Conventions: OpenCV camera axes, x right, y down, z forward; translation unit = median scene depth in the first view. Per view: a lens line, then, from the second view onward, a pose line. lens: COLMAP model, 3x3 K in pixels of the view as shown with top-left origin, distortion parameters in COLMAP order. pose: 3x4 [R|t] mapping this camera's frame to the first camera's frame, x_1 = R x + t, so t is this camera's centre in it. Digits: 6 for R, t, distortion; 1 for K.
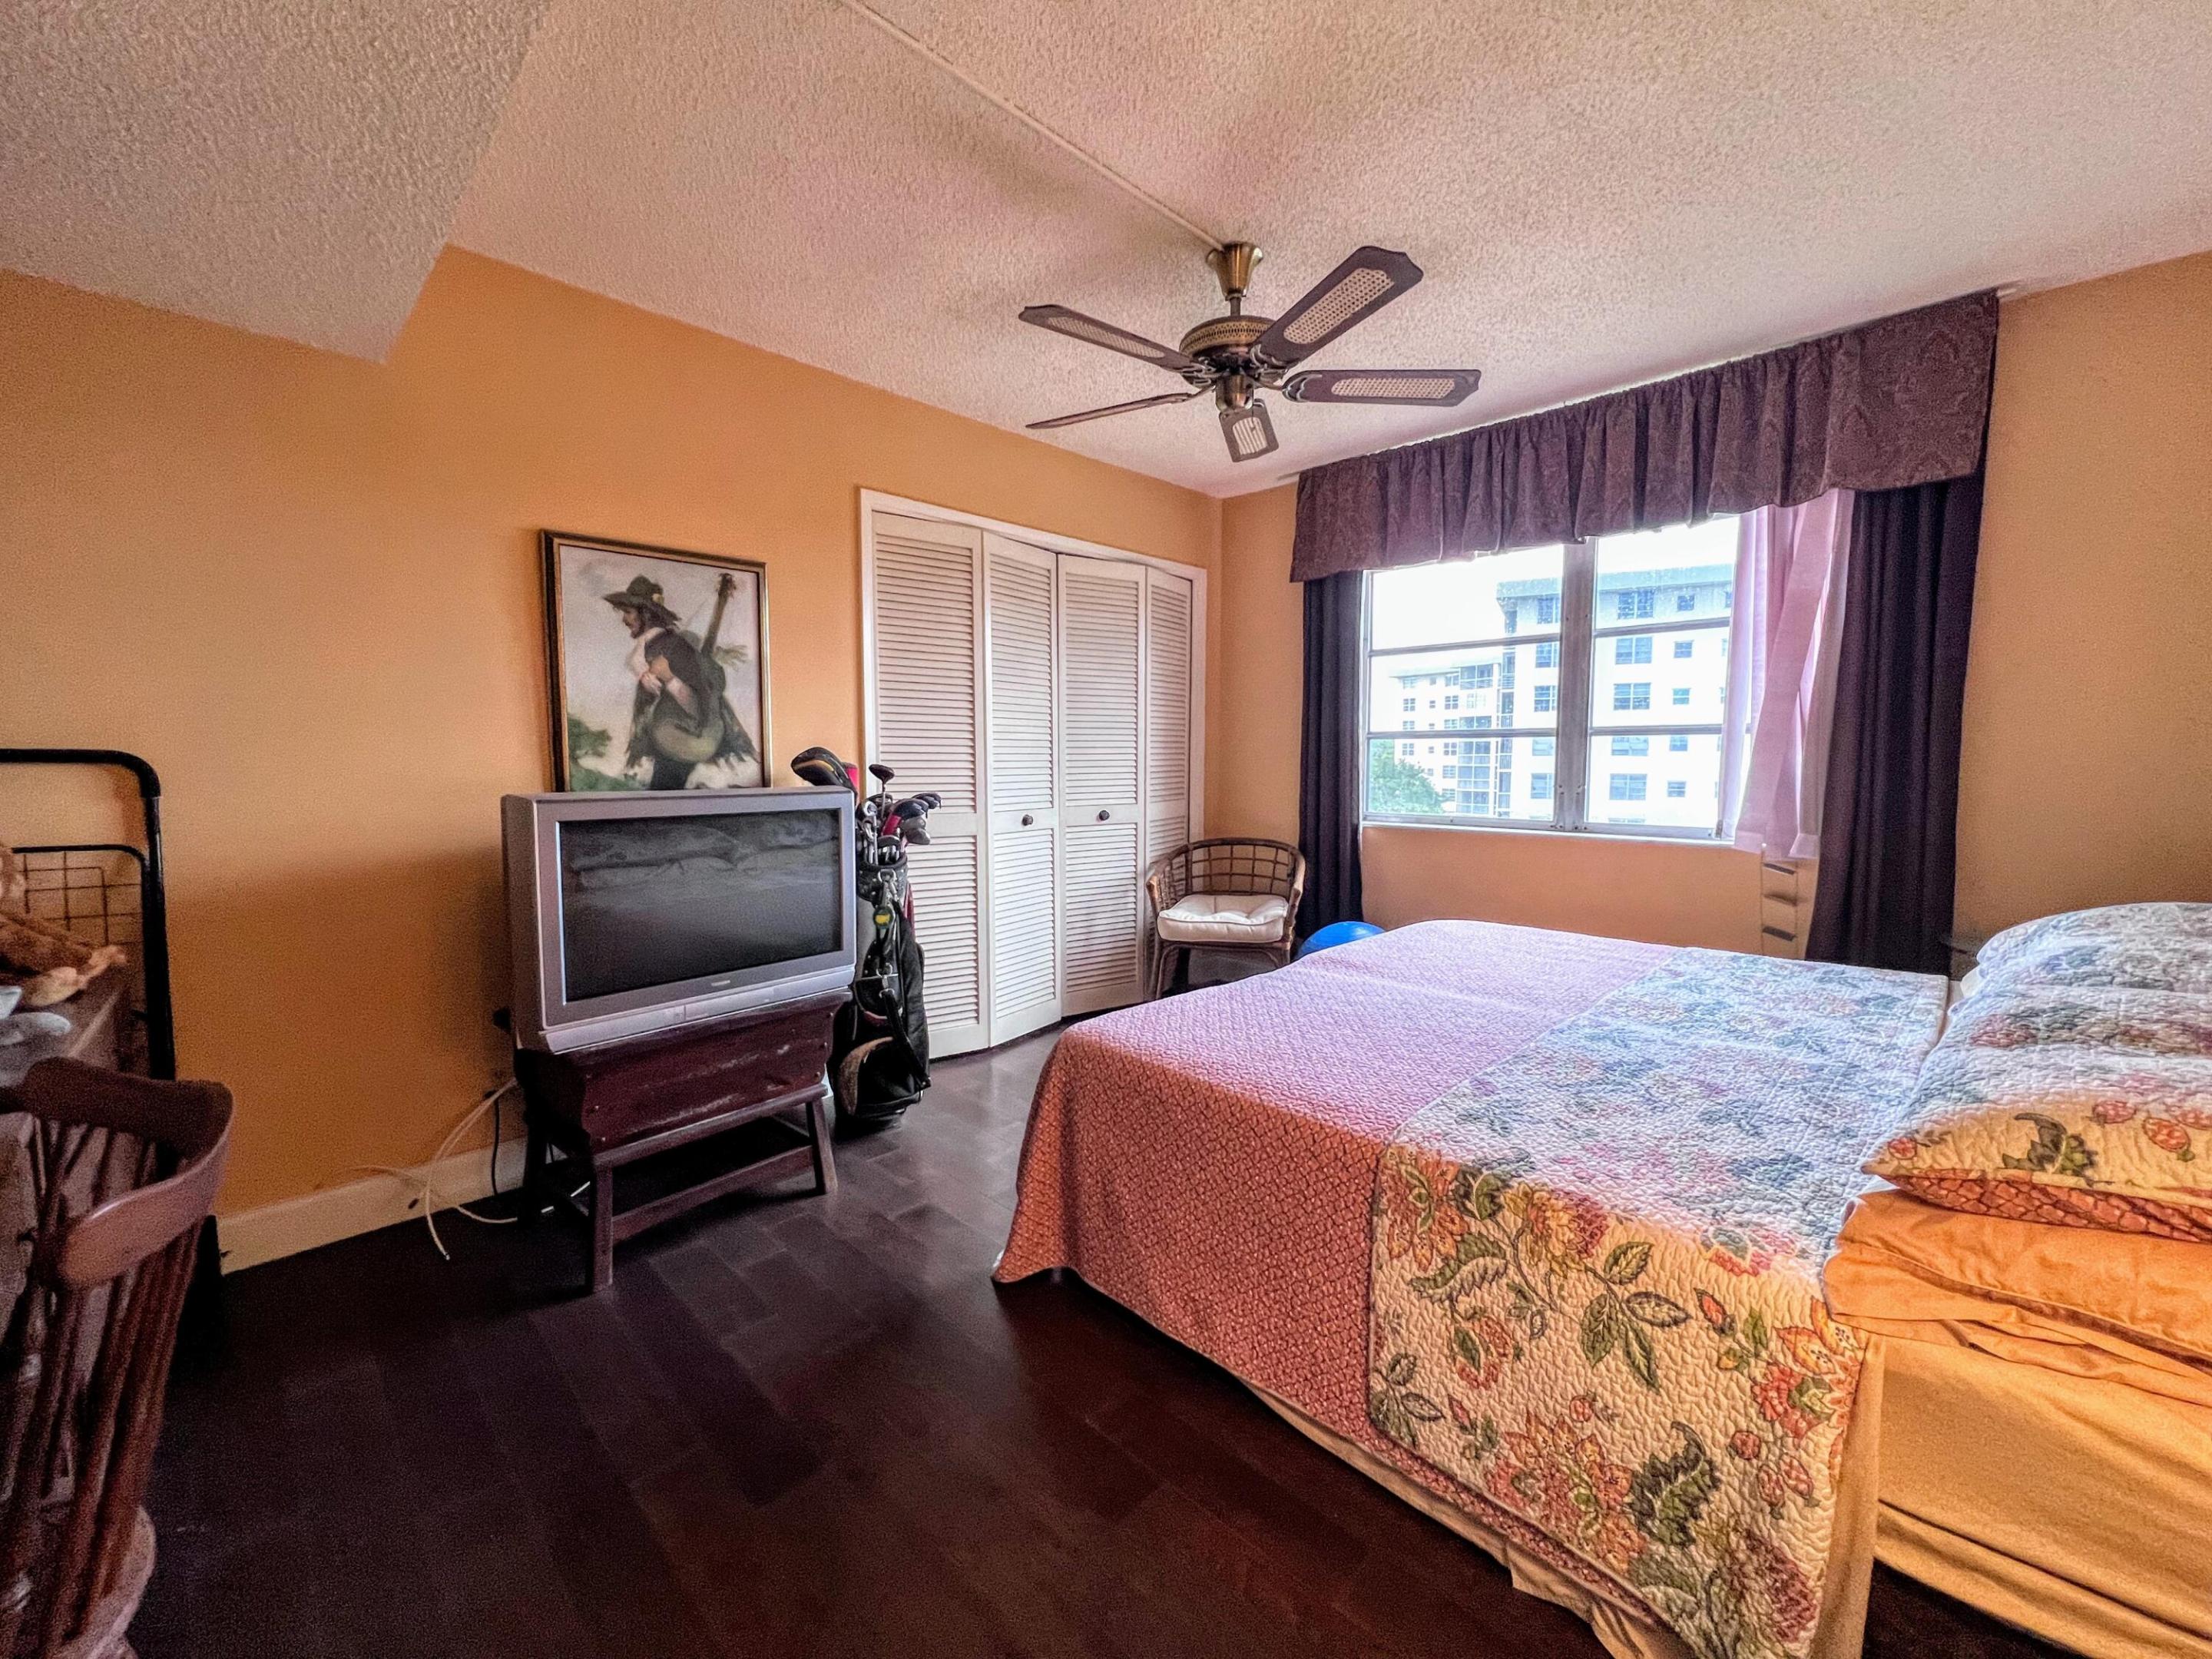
lens RADIAL K [[888.7, 0, 1101.4], [0, 888.7, 822.4], [0, 0, 1]] dist [0.003063, -0.001574]
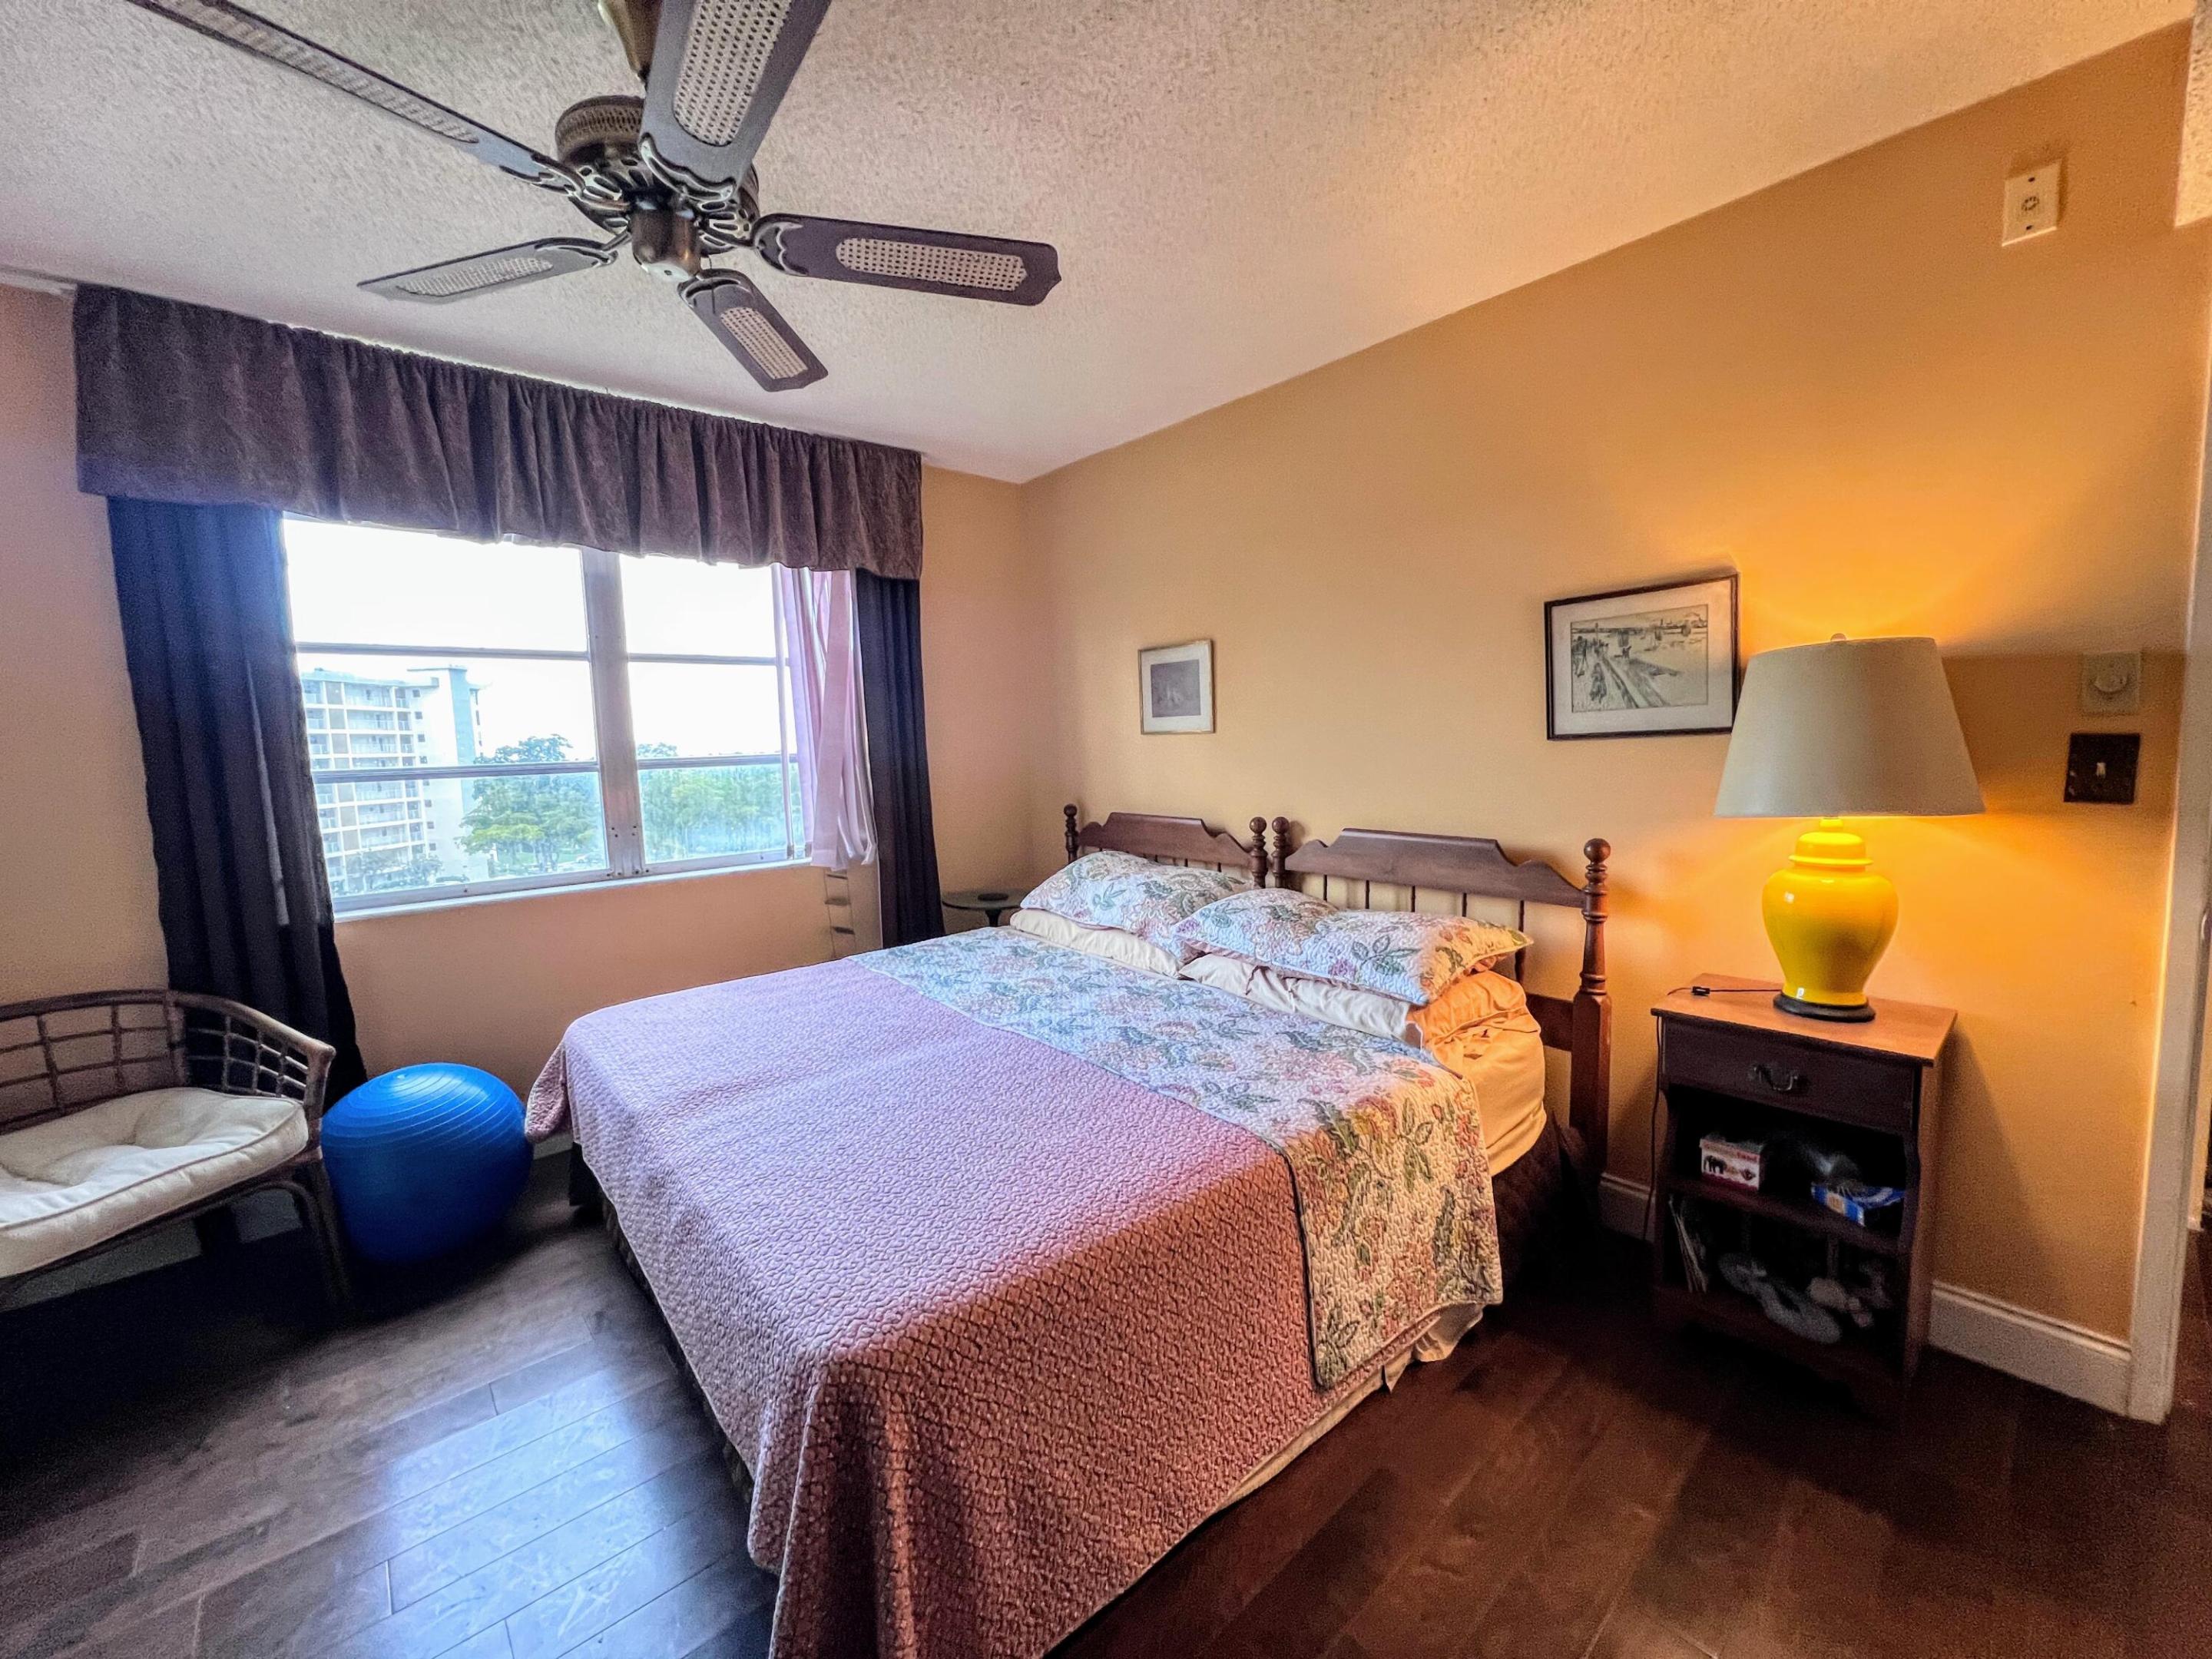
lens RADIAL K [[881.0, 0, 1103.5], [0, 881.0, 825.0], [0, 0, 1]] dist [-0.003957, 0.000882]
pose [[0.074747, -0.096831, 0.992490, -0.445219], [0.109064, 0.990098, 0.088384, -0.098158], [-0.991220, 0.101638, 0.084567, 0.648176]]
